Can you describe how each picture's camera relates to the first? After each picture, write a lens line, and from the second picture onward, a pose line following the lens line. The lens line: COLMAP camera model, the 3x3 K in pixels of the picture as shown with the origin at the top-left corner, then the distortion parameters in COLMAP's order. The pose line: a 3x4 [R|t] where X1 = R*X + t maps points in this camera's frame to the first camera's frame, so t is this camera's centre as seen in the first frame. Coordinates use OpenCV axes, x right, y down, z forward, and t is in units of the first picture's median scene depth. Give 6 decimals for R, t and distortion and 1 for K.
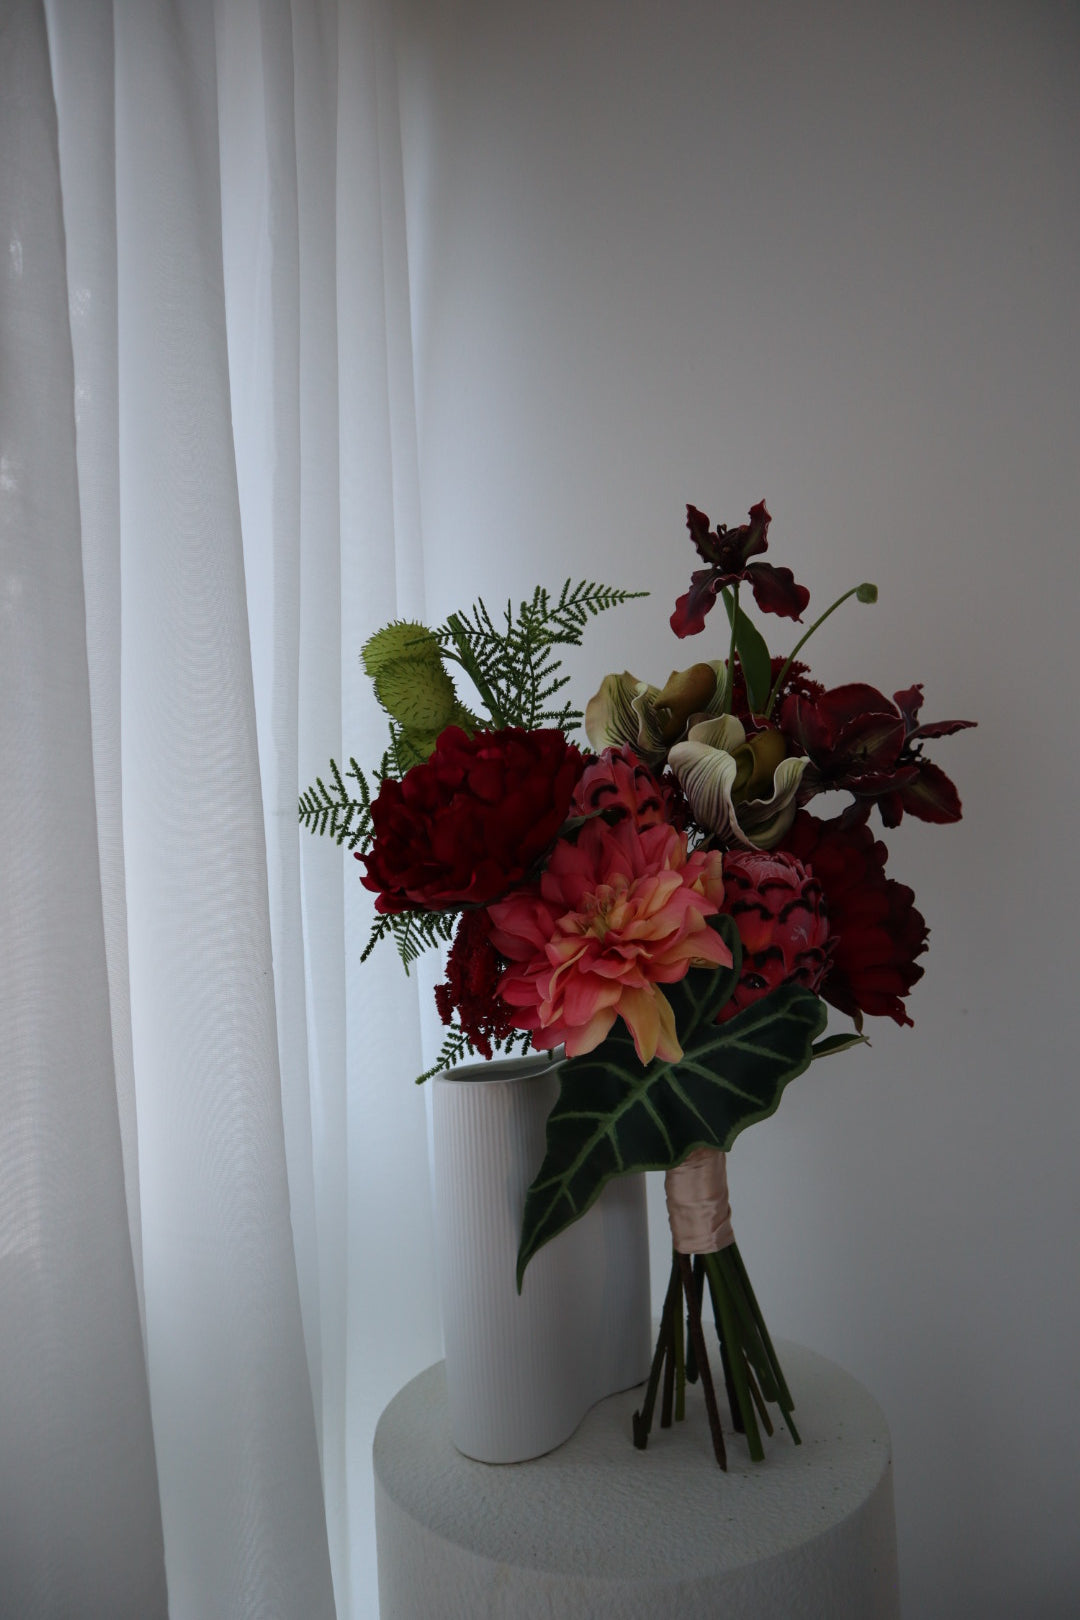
lens RADIAL K [[1126.7, 0, 528.0], [0, 1126.7, 806.2], [0, 0, 1]] dist [-0.128797, 0.081141]
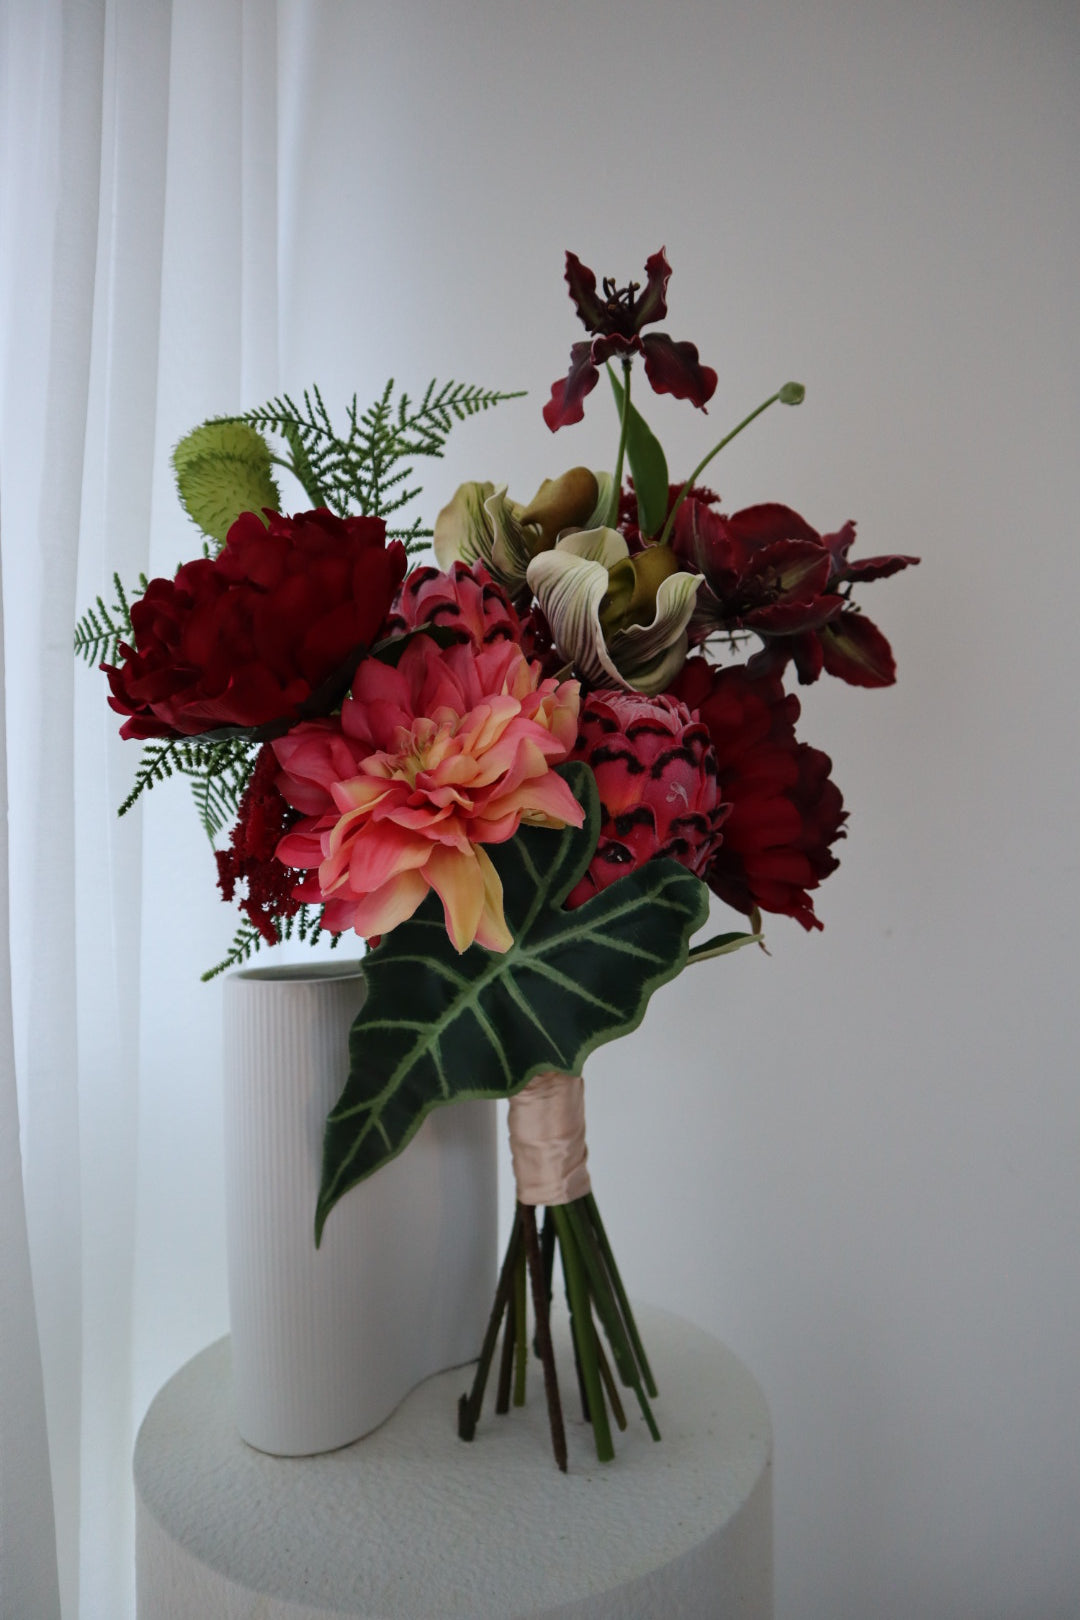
lens RADIAL K [[1123.9, 0, 537.9], [0, 1123.9, 810.7], [0, 0, 1]] dist [-0.125953, 0.088477]
pose [[0.997373, 0.041446, 0.059402, 0.090532], [-0.044054, 0.998091, 0.043277, 0.085465], [-0.057495, -0.045780, 0.997296, 0.210958]]
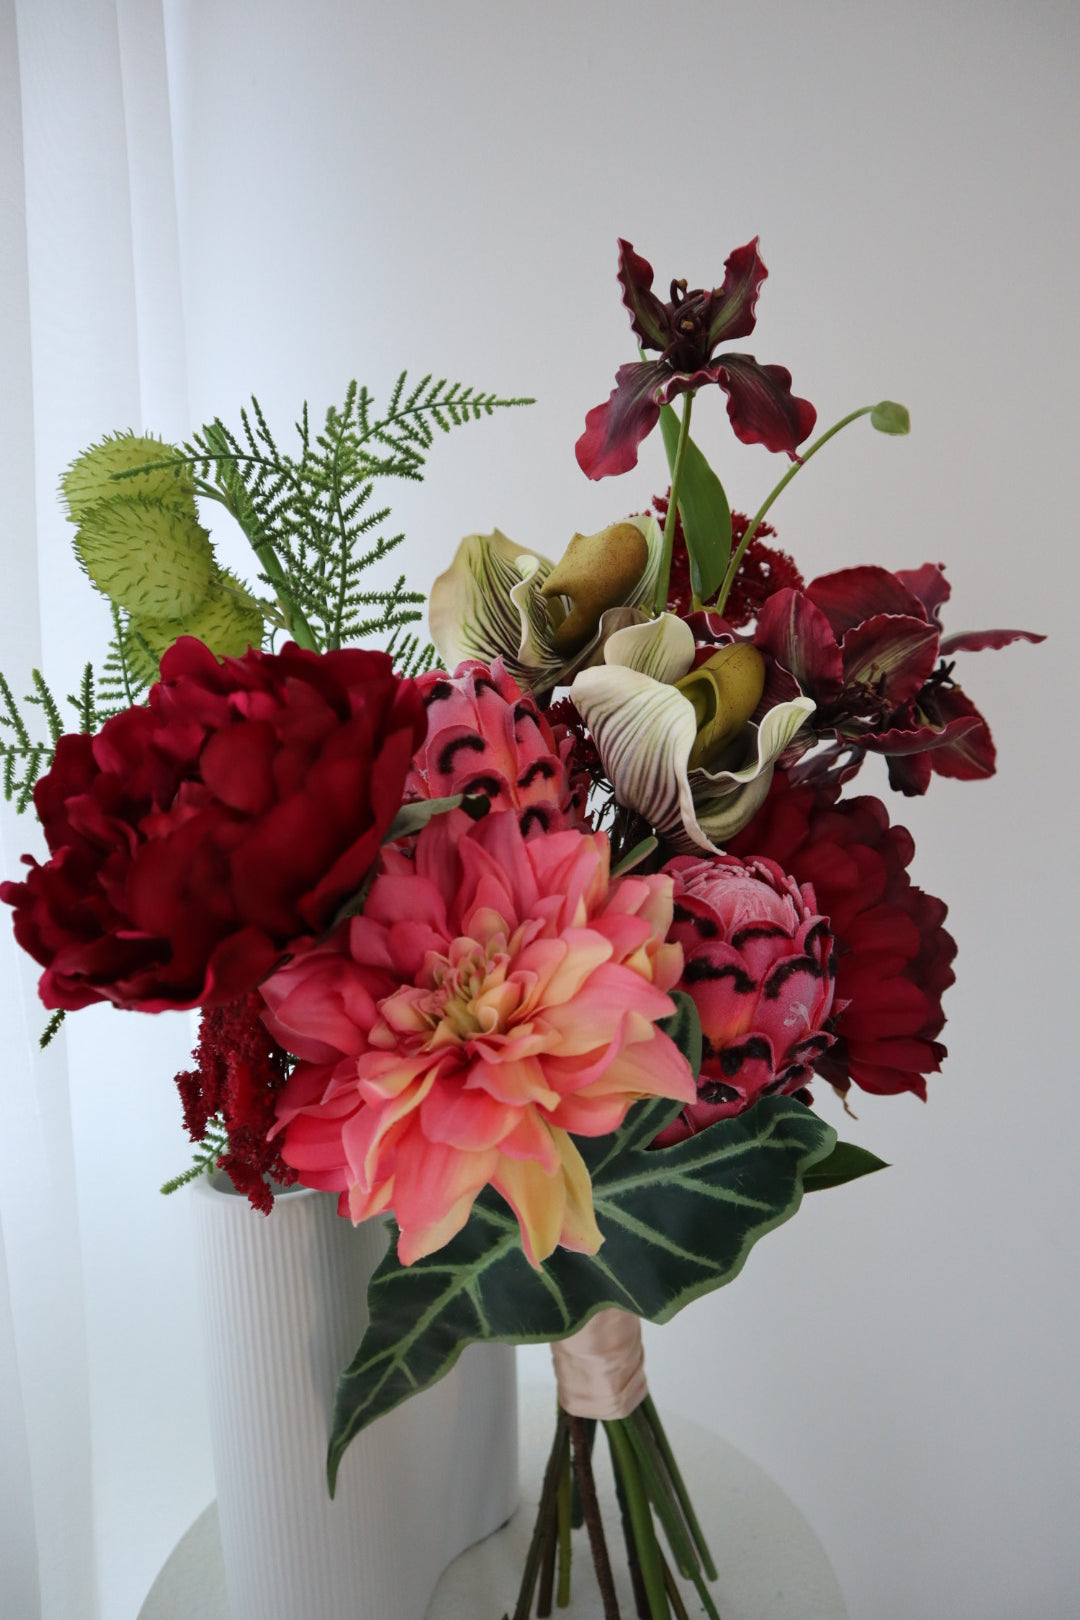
lens RADIAL K [[1123.9, 0, 537.9], [0, 1123.9, 810.7], [0, 0, 1]] dist [-0.125953, 0.088477]
pose [[0.987815, -0.005615, 0.155534, 0.015541], [-0.019915, 0.986574, 0.162098, -0.073713], [-0.154356, -0.163220, 0.974440, 0.412822]]
